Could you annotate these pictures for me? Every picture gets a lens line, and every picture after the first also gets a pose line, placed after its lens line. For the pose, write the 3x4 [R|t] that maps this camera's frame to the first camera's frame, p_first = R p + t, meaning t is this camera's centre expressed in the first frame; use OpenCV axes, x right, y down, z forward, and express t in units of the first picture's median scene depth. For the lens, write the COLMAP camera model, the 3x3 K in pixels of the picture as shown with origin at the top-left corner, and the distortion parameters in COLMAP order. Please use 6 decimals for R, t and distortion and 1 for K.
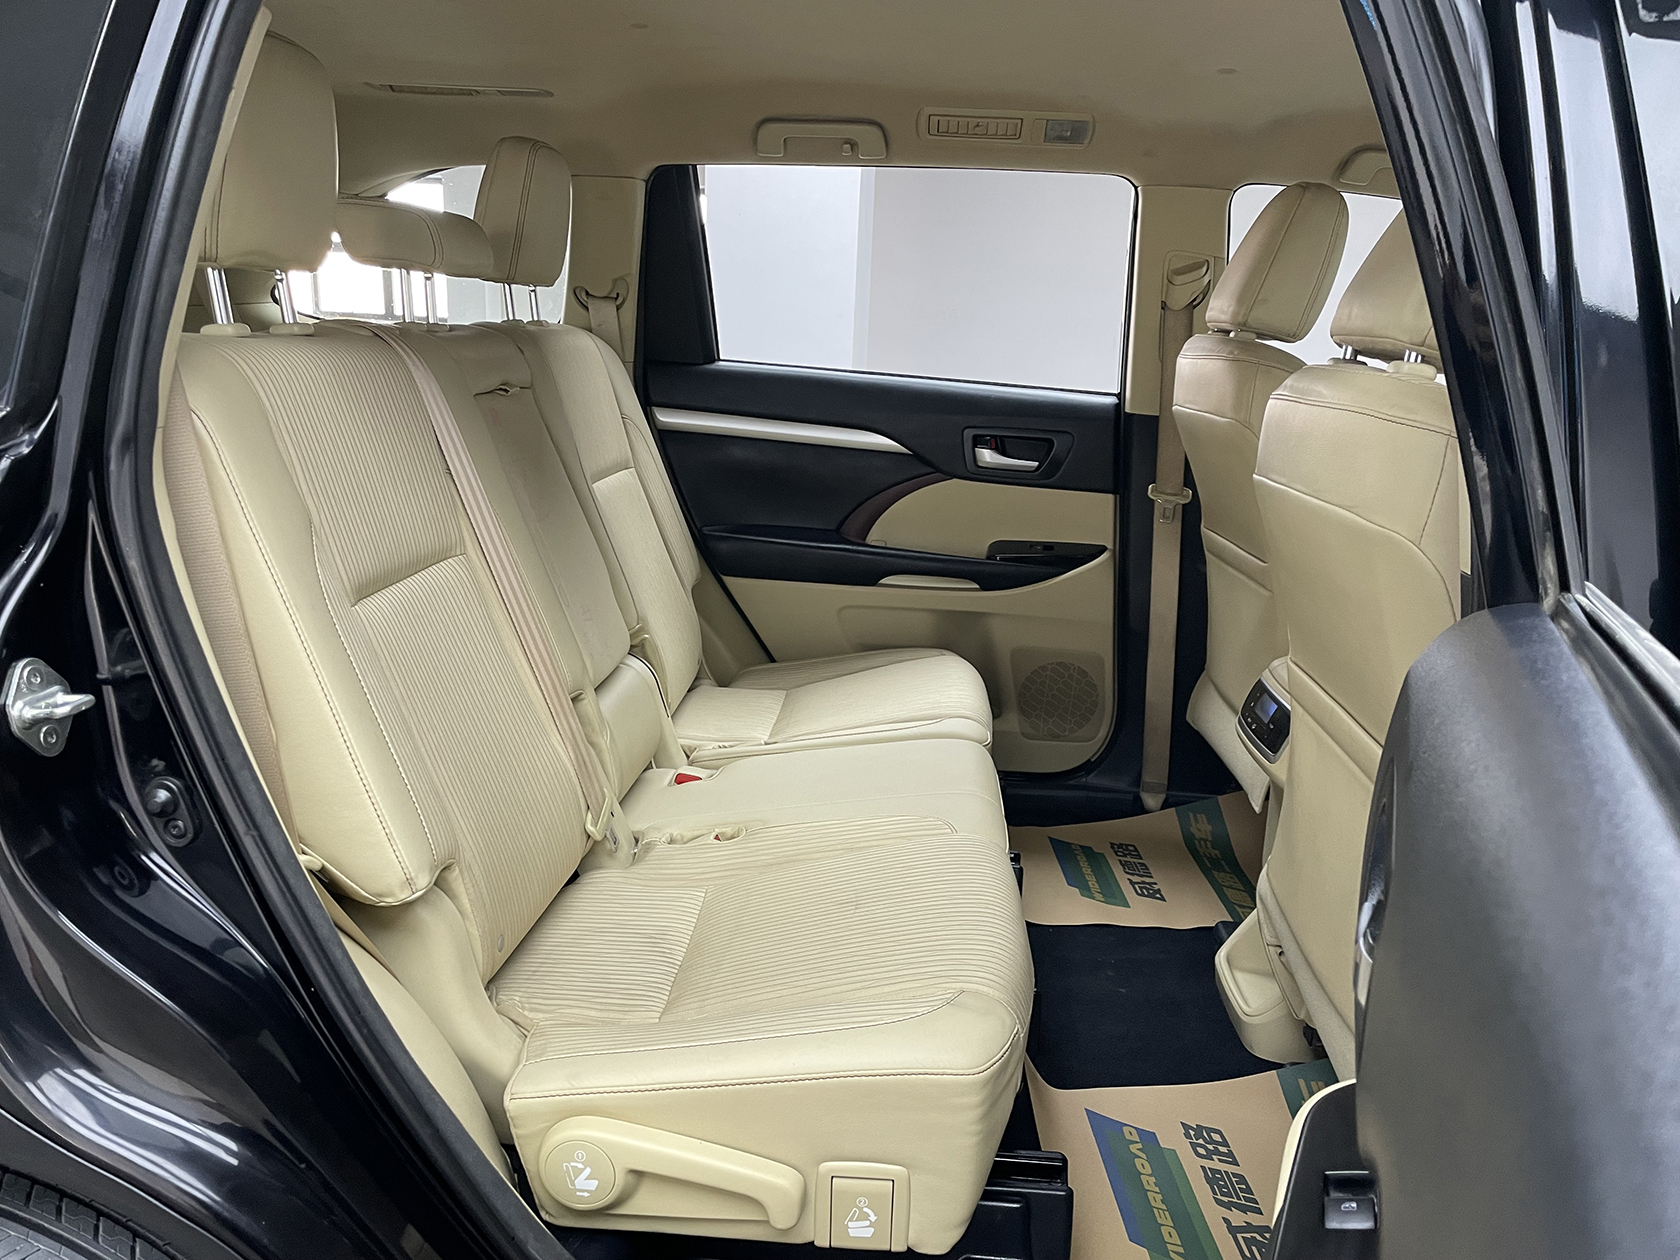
lens RADIAL K [[1276.7, 0, 844.3], [0, 1276.7, 648.3], [0, 0, 1]] dist [0.091834, -0.124753]
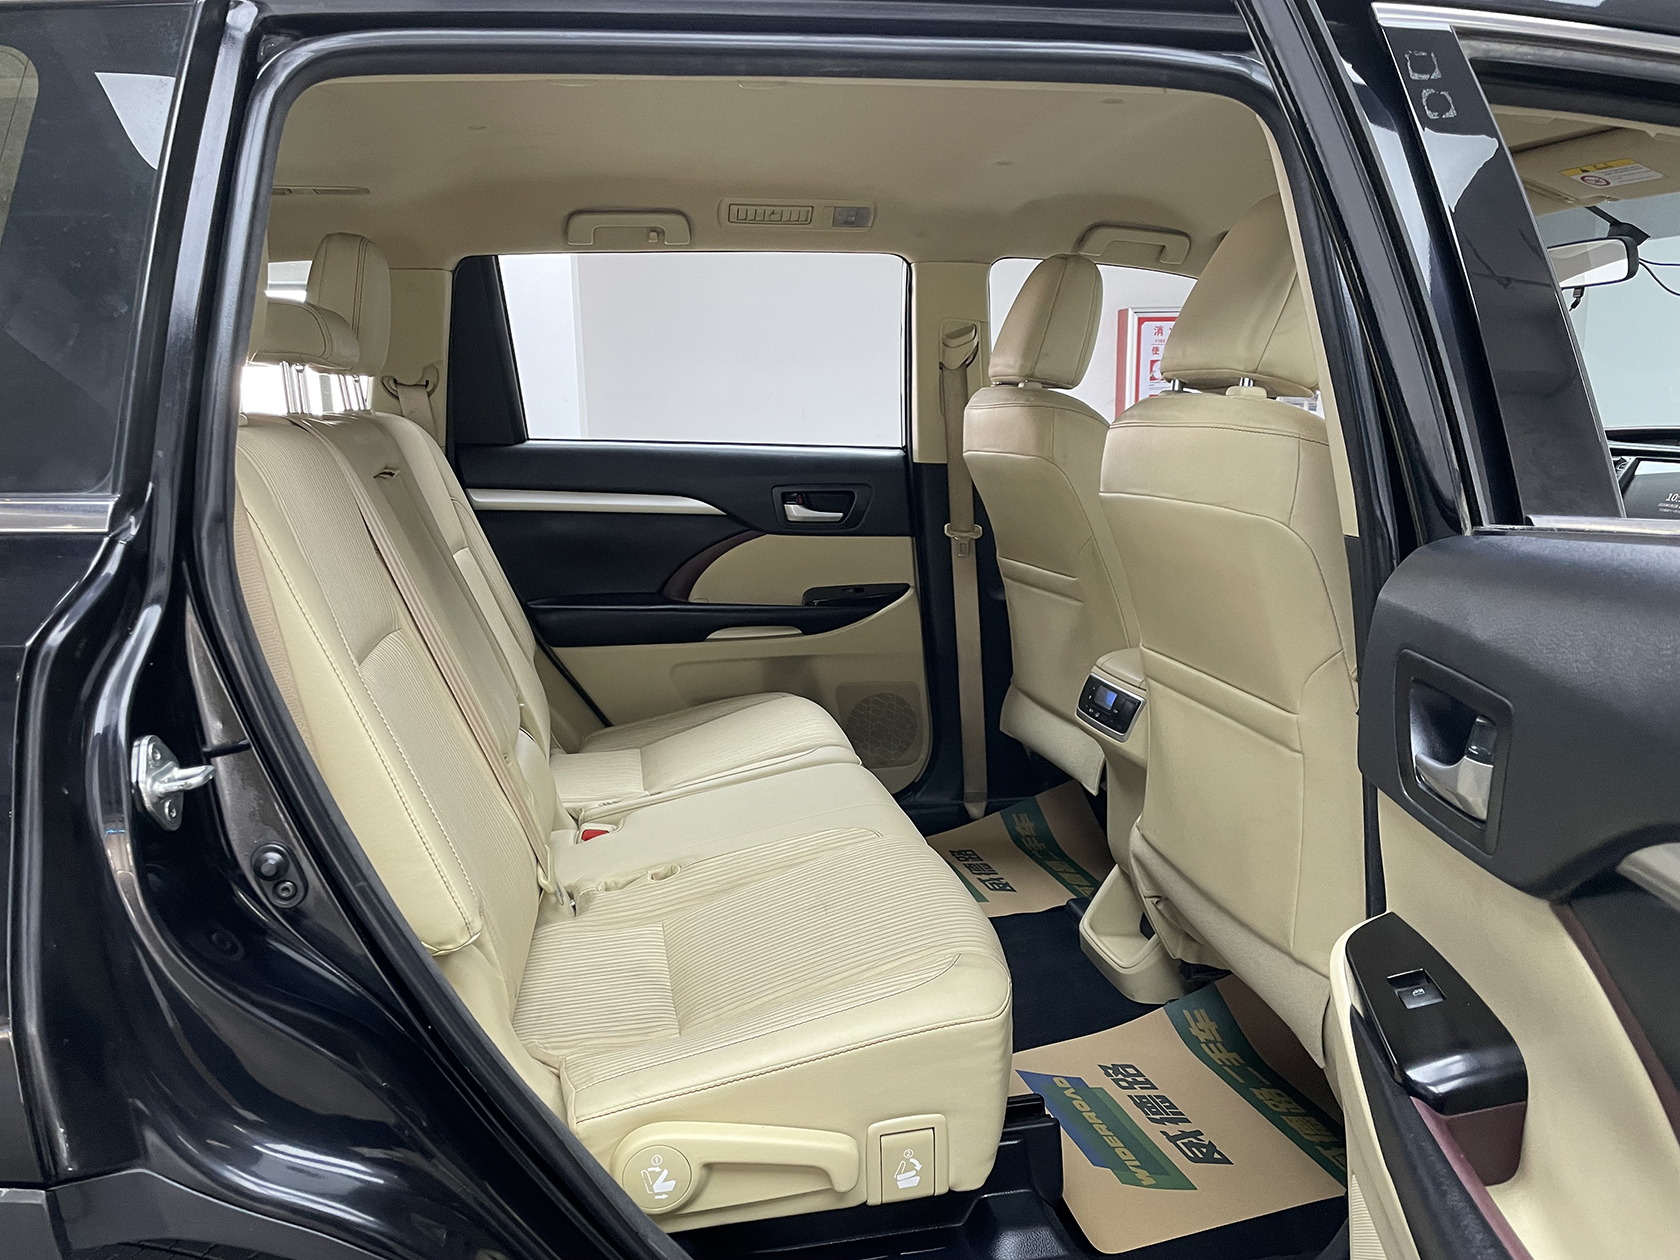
lens RADIAL K [[1276.7, 0, 847.3], [0, 1276.7, 639.8], [0, 0, 1]] dist [0.091834, -0.124753]
pose [[0.964480, -0.104369, 0.242665, -0.173147], [0.120141, 0.991441, -0.051090, 0.026388], [-0.235256, 0.078430, 0.968764, -0.066884]]
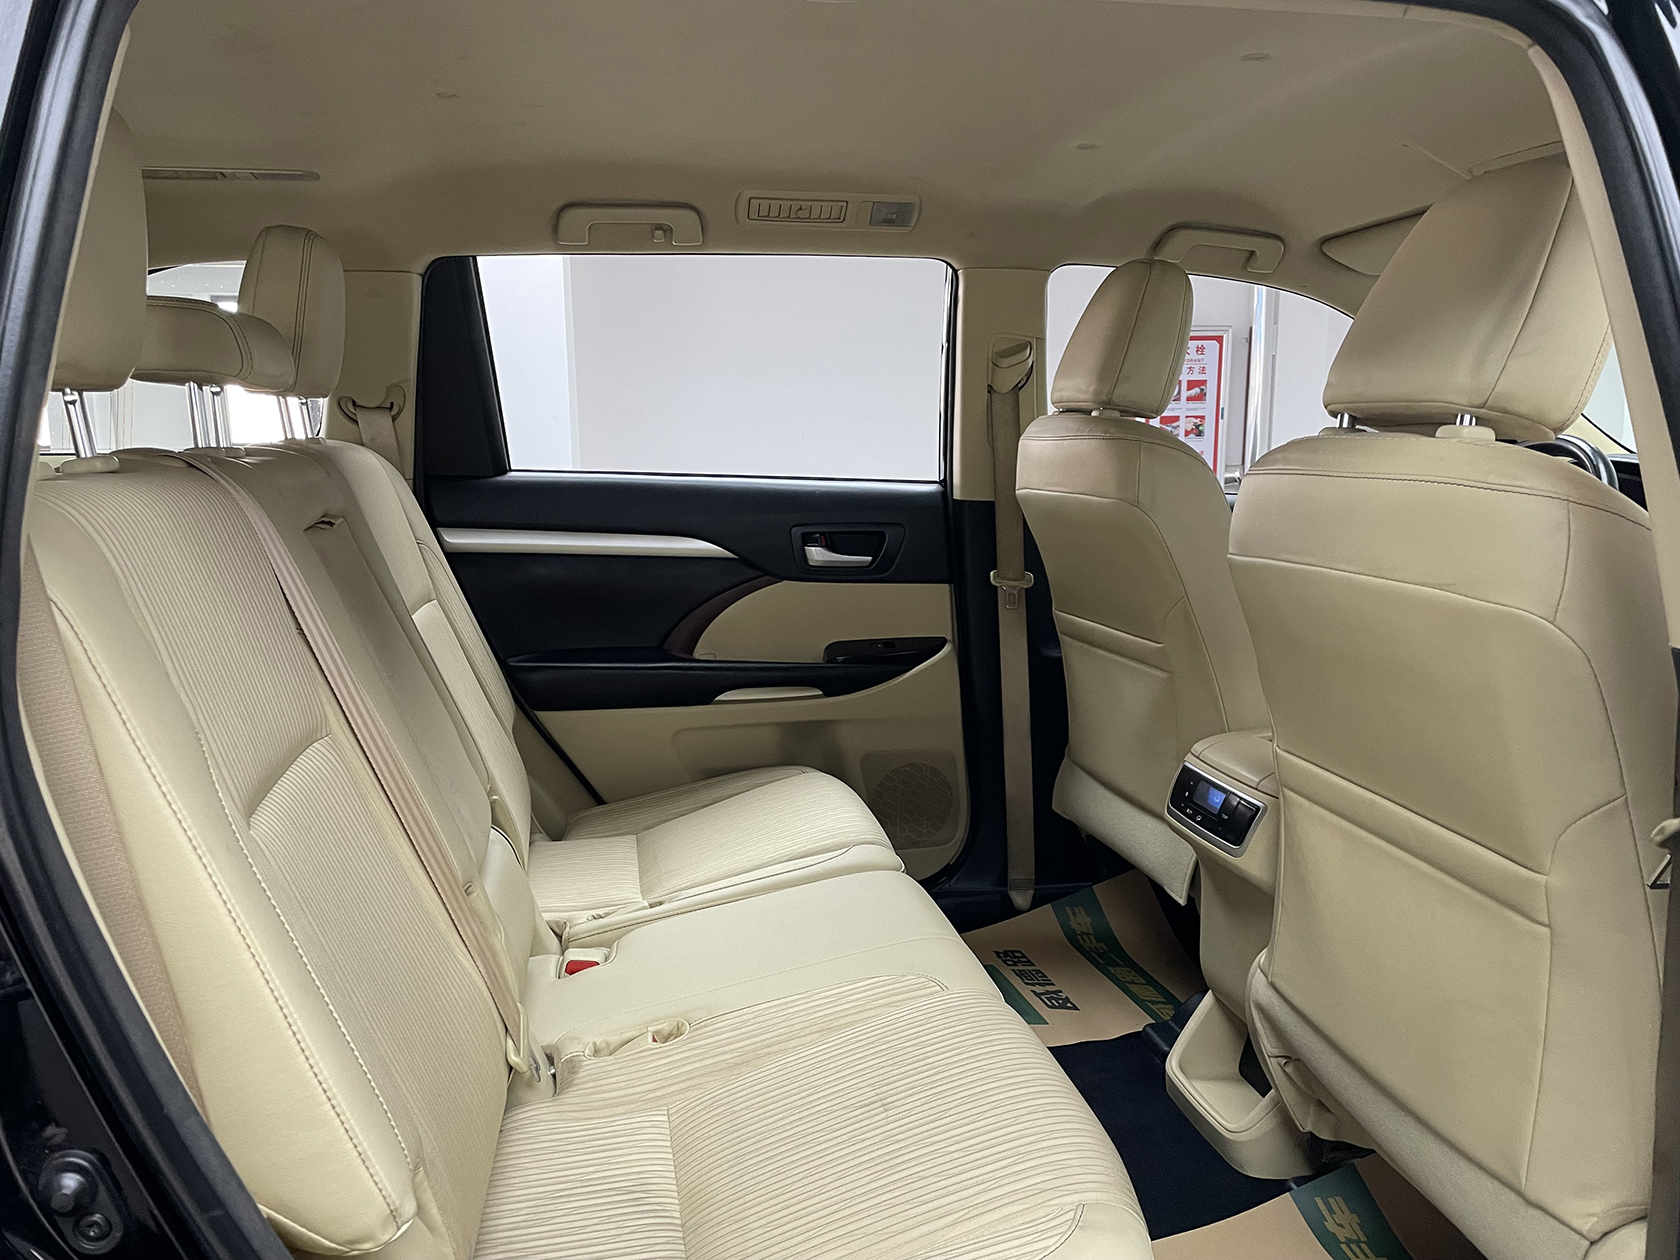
lens RADIAL K [[1276.7, 0, 834.3], [0, 1276.7, 641.6], [0, 0, 1]] dist [0.091834, -0.124753]
pose [[0.965752, -0.093871, 0.241889, -0.157765], [0.111981, 0.991761, -0.062209, -0.039243], [-0.234057, 0.087166, 0.968308, 0.141980]]
